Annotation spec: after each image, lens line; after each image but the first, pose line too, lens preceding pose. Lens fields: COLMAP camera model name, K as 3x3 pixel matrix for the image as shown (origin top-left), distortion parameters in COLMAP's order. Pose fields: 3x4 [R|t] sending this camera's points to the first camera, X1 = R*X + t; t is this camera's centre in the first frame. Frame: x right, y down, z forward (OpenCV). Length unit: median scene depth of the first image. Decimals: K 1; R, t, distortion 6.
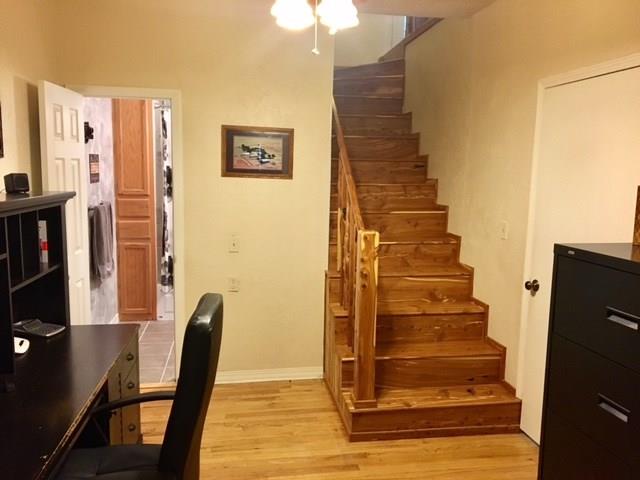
lens RADIAL K [[538.7, 0, 320.0], [0, 538.7, 240.0], [0, 0, 1]] dist [0.101185, -0.156173]
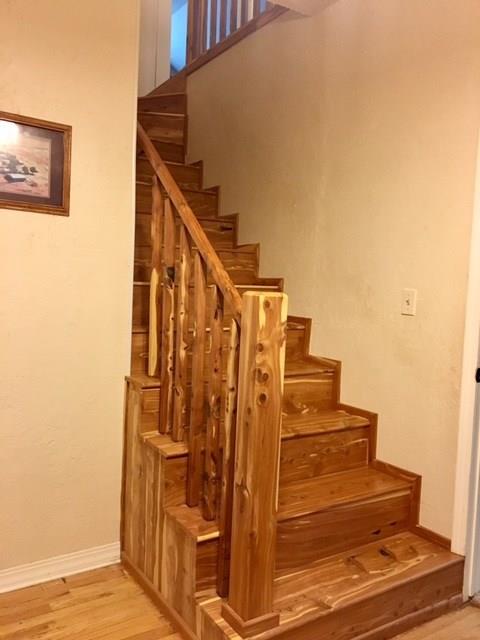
lens RADIAL K [[538.7, 0, 240.0], [0, 538.7, 320.0], [0, 0, 1]] dist [0.101185, -0.156173]
pose [[0.916145, -0.009778, 0.400728, -0.118234], [0.031230, 0.998405, -0.047037, 0.027937], [-0.399629, 0.055607, 0.914989, 0.423282]]
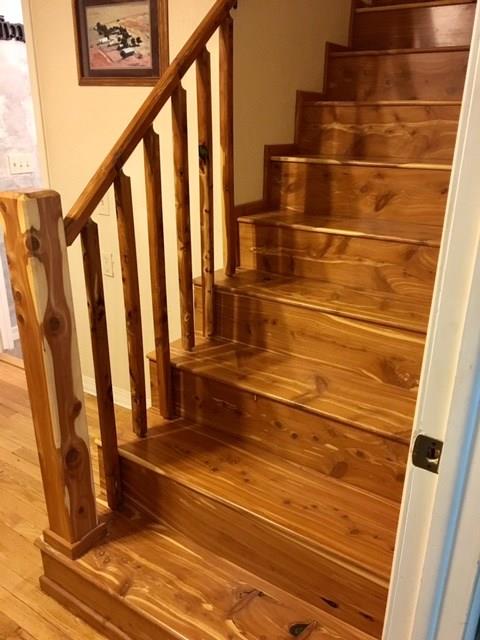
lens RADIAL K [[538.7, 0, 240.0], [0, 538.7, 320.0], [0, 0, 1]] dist [0.101185, -0.156173]
pose [[0.734263, 0.231659, -0.638116, 0.401527], [-0.086928, 0.964321, 0.250057, -0.032679], [0.673277, -0.128138, 0.728203, 0.639821]]
